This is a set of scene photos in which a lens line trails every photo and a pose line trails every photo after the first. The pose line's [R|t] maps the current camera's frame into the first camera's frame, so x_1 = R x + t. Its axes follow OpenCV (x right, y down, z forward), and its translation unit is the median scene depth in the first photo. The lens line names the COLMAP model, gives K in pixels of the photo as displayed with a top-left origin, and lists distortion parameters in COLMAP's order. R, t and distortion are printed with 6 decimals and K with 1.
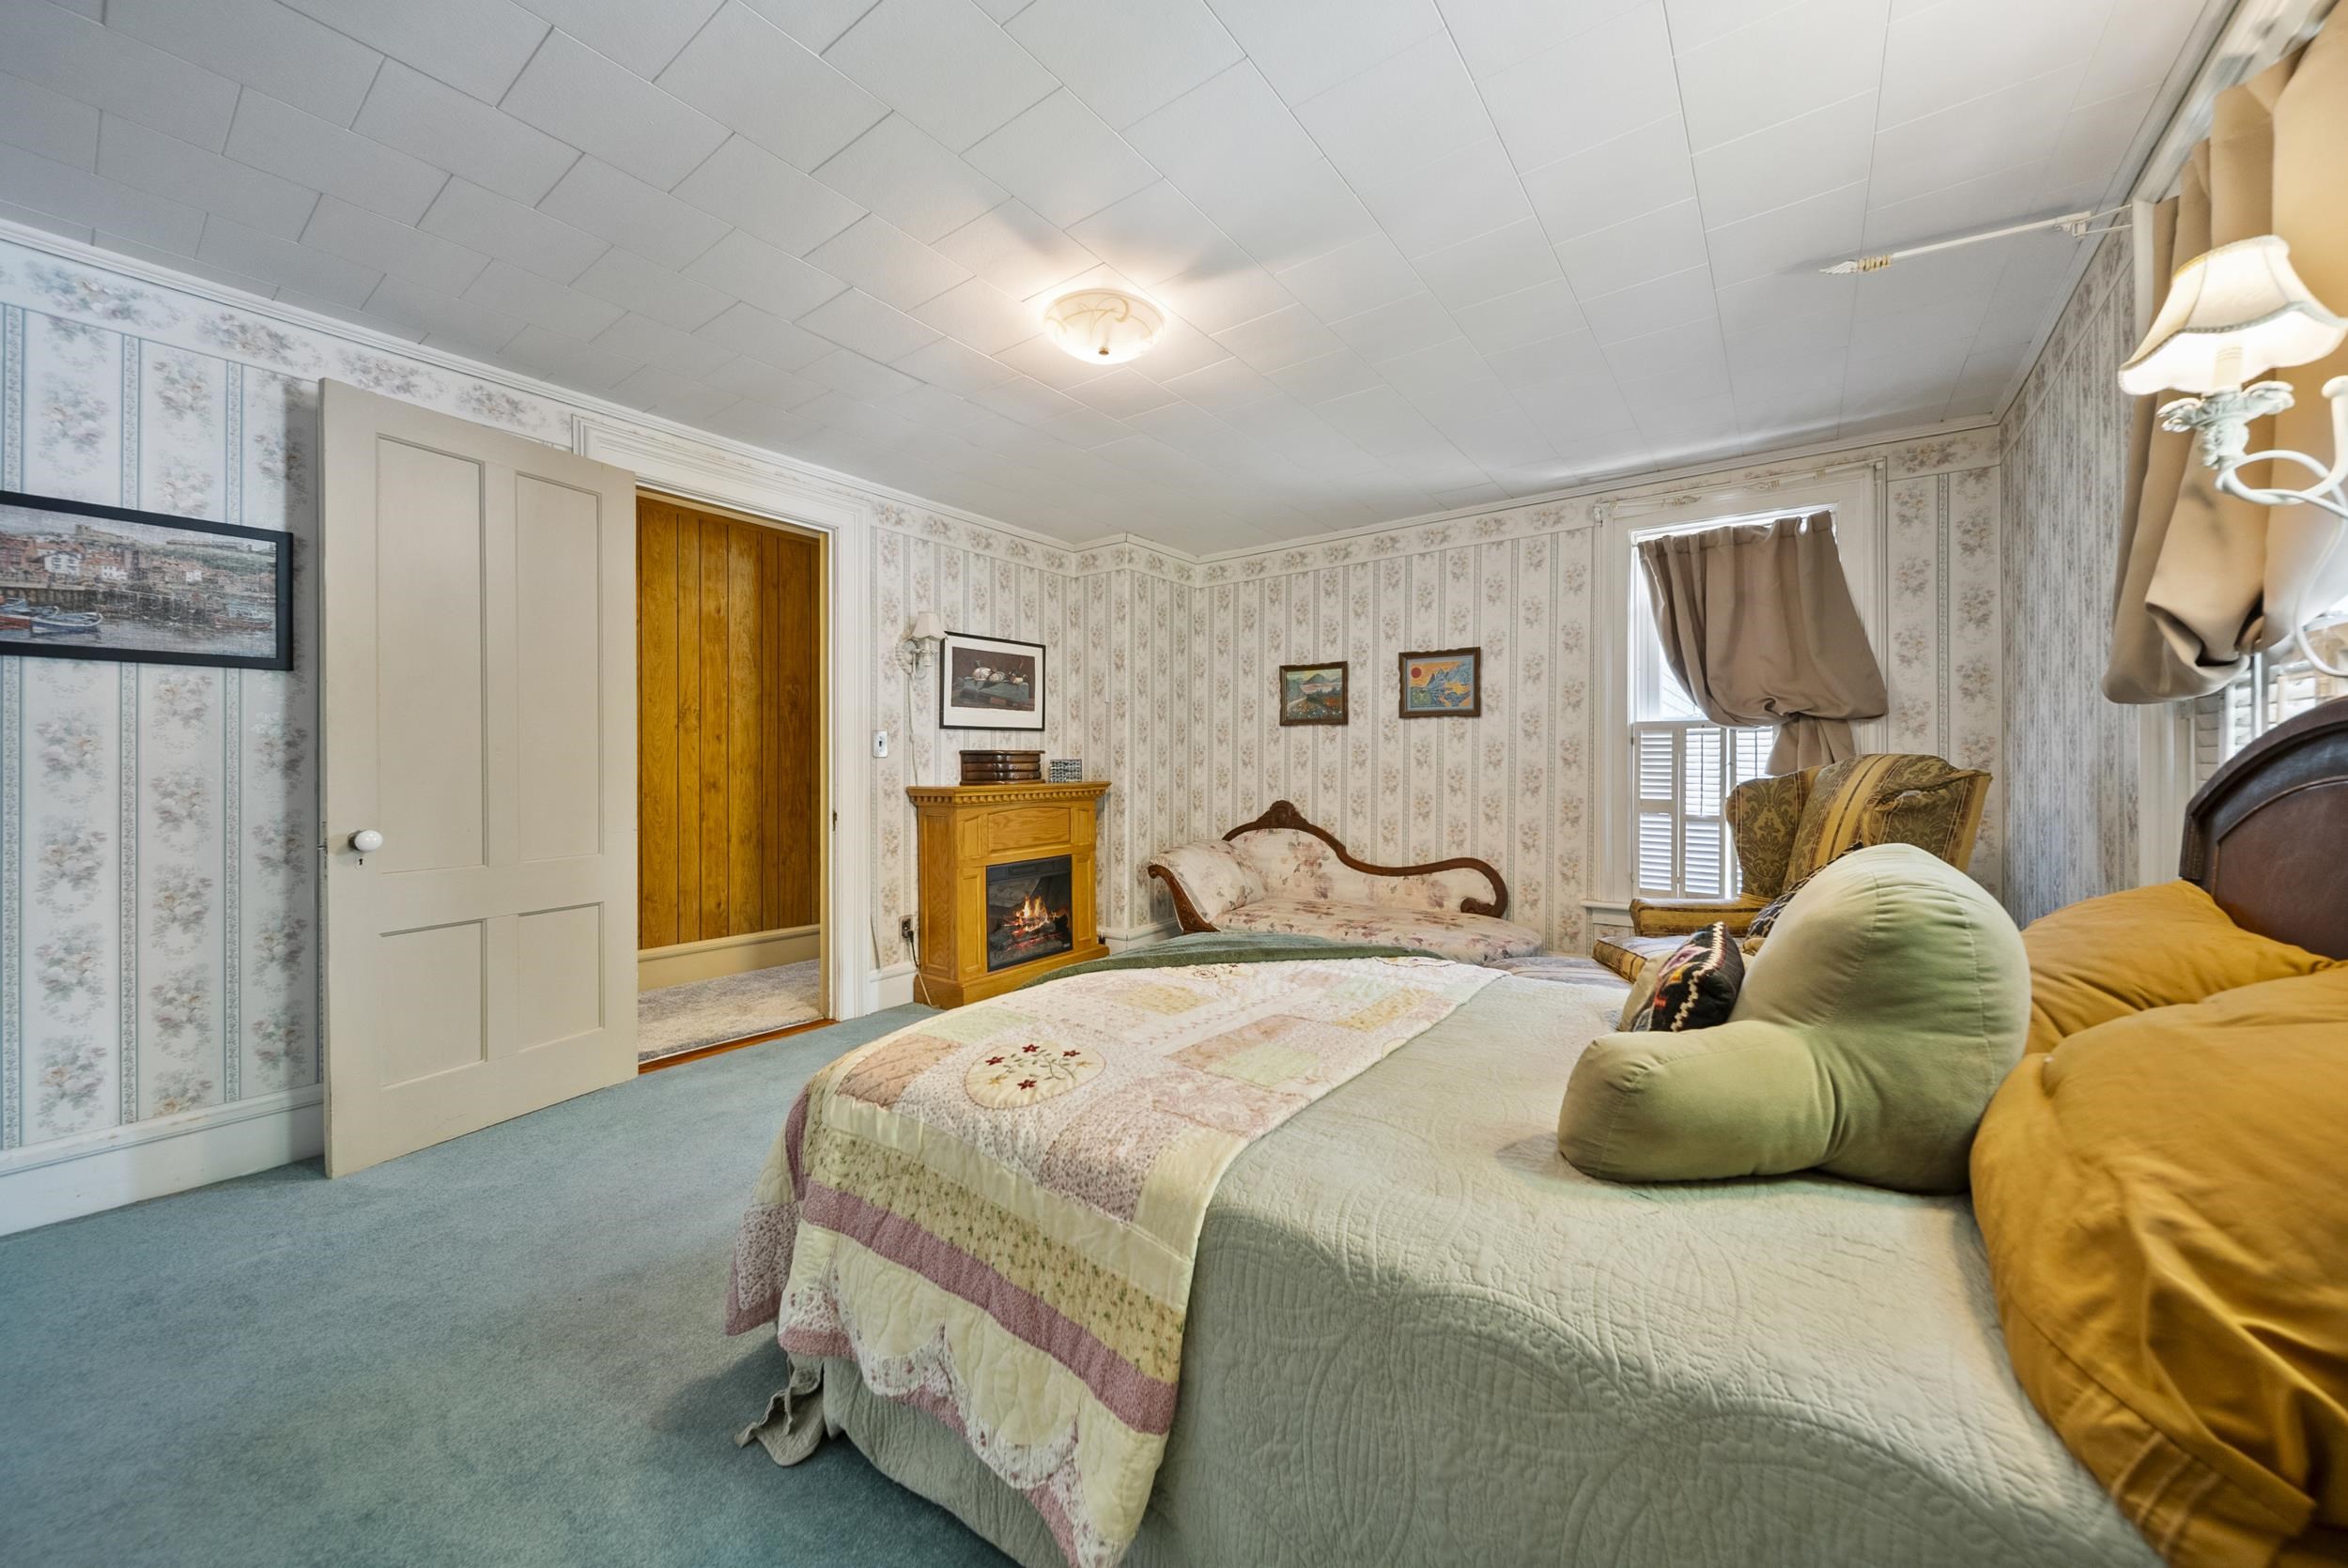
lens RADIAL K [[832.6, 0, 1167.2], [0, 832.6, 769.2], [0, 0, 1]] dist [-0.001943, -0.000459]
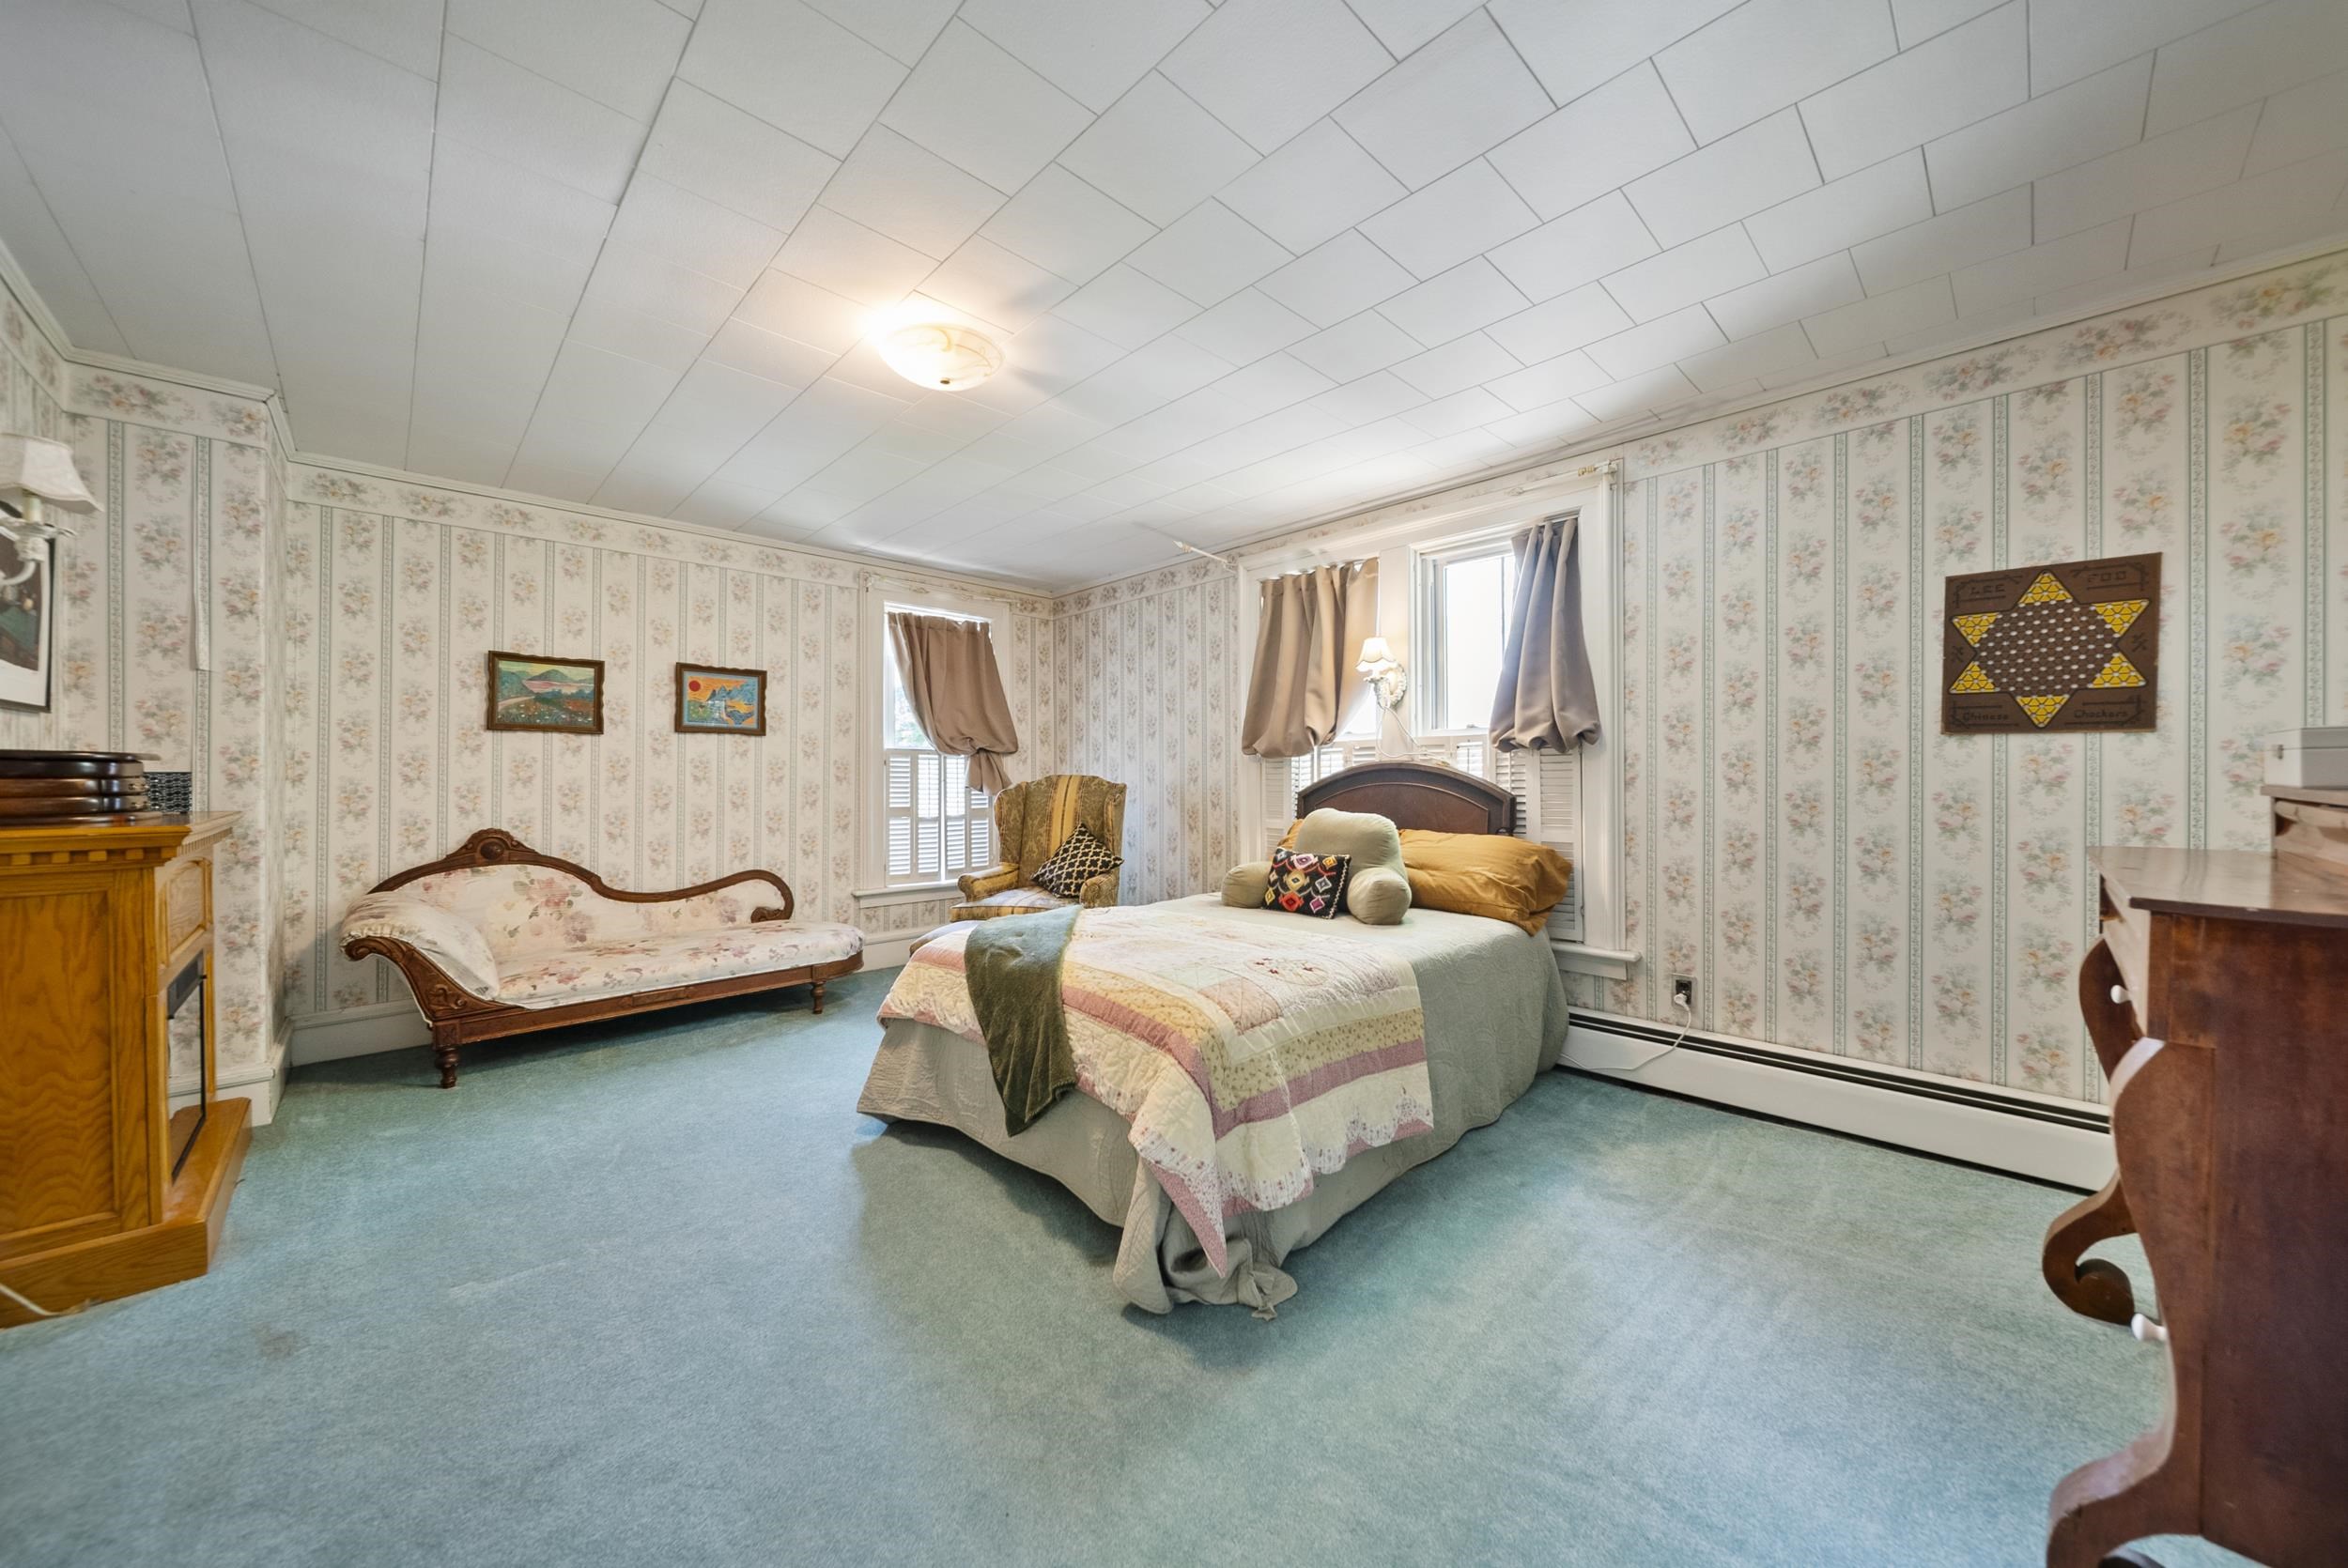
lens RADIAL K [[832.6, 0, 1165.0], [0, 832.6, 784.1], [0, 0, 1]] dist [-0.001943, -0.000459]
pose [[0.177366, -0.003917, 0.984137, -0.572325], [0.007411, 0.999969, 0.002644, -0.000672], [-0.984117, 0.006824, 0.177390, 0.300762]]
